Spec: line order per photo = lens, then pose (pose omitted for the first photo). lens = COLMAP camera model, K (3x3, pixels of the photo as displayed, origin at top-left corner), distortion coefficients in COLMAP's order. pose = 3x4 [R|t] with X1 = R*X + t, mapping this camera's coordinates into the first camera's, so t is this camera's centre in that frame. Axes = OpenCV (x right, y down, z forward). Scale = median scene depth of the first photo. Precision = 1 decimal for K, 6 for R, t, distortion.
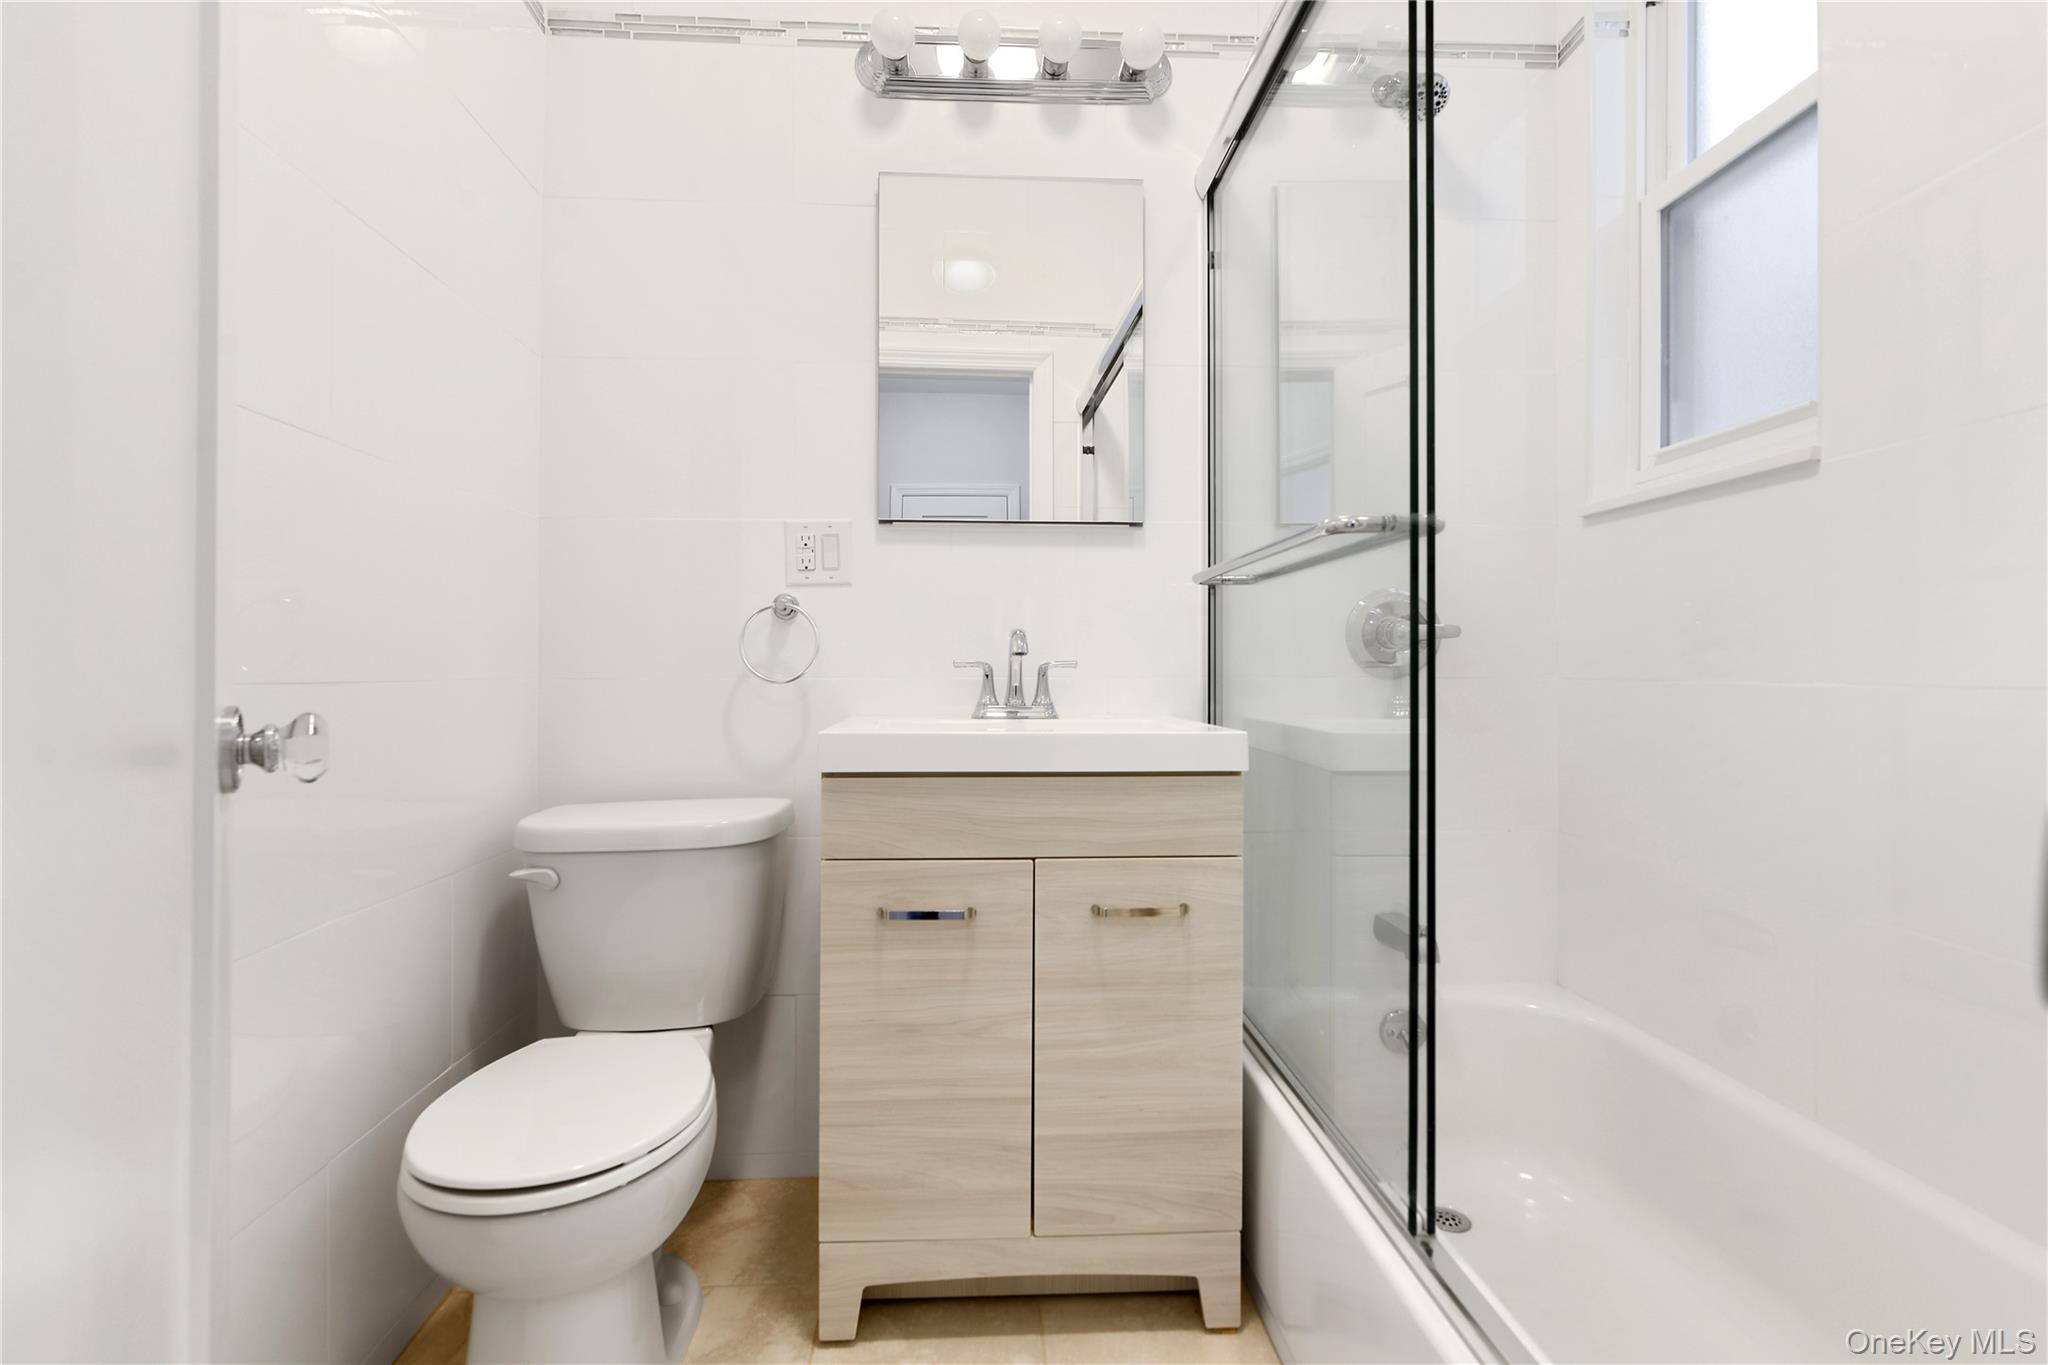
lens RADIAL K [[944.7, 0, 1019.5], [0, 944.7, 671.3], [0, 0, 1]] dist [0.010461, 0.000774]
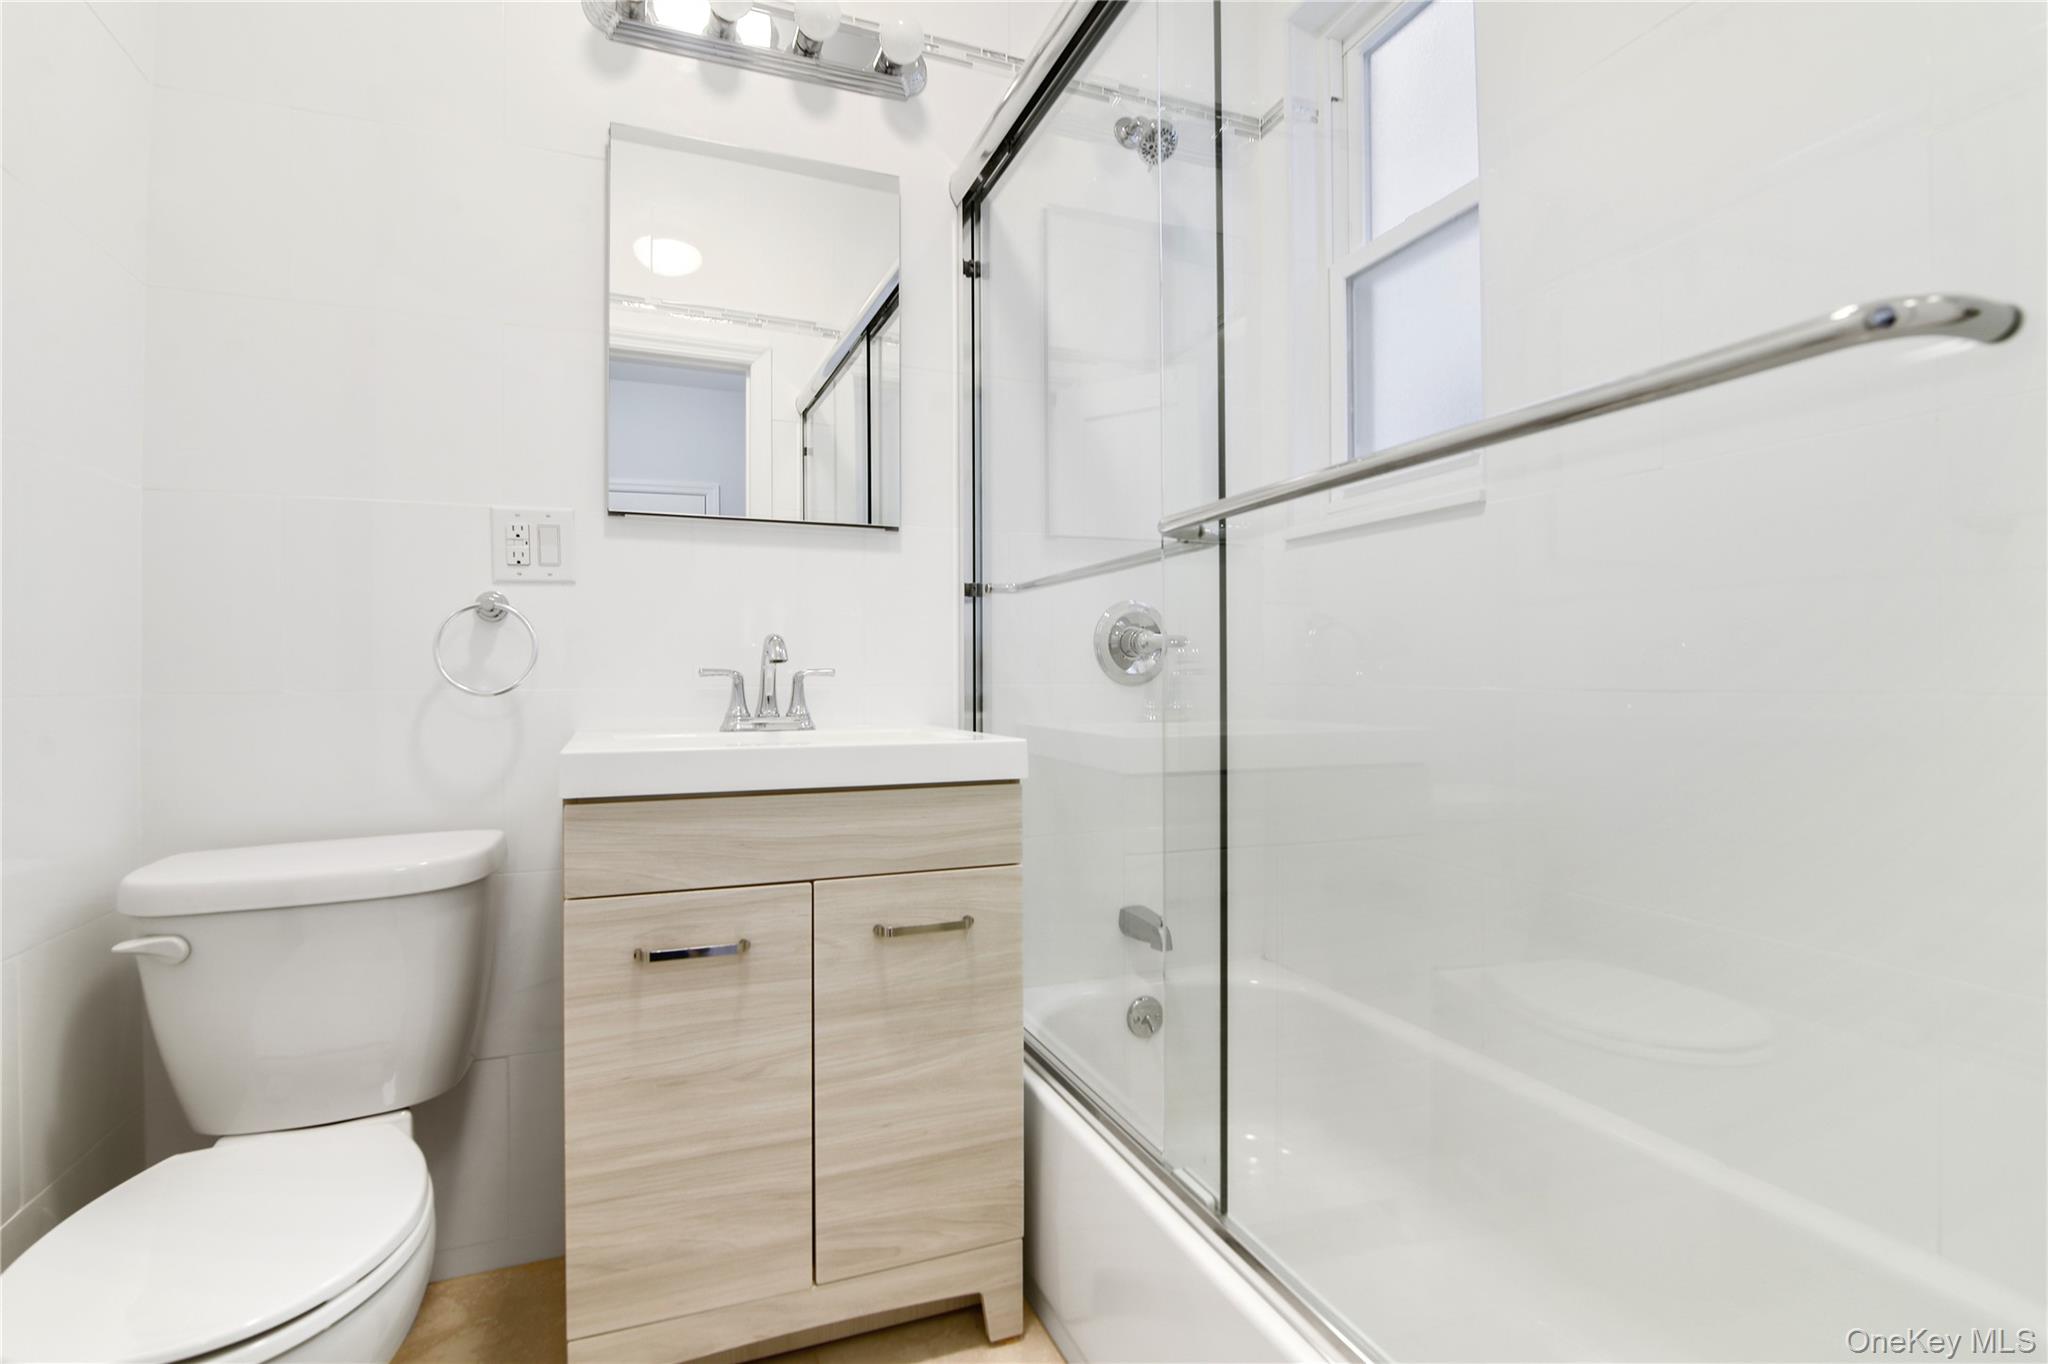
lens RADIAL K [[941.1, 0, 993.9], [0, 941.1, 675.7], [0, 0, 1]] dist [0.002840, -0.001613]
pose [[0.952090, -0.002935, 0.305805, -0.094342], [0.004245, 0.999984, -0.003621, -0.000419], [-0.305789, 0.004746, 0.952087, 0.056764]]
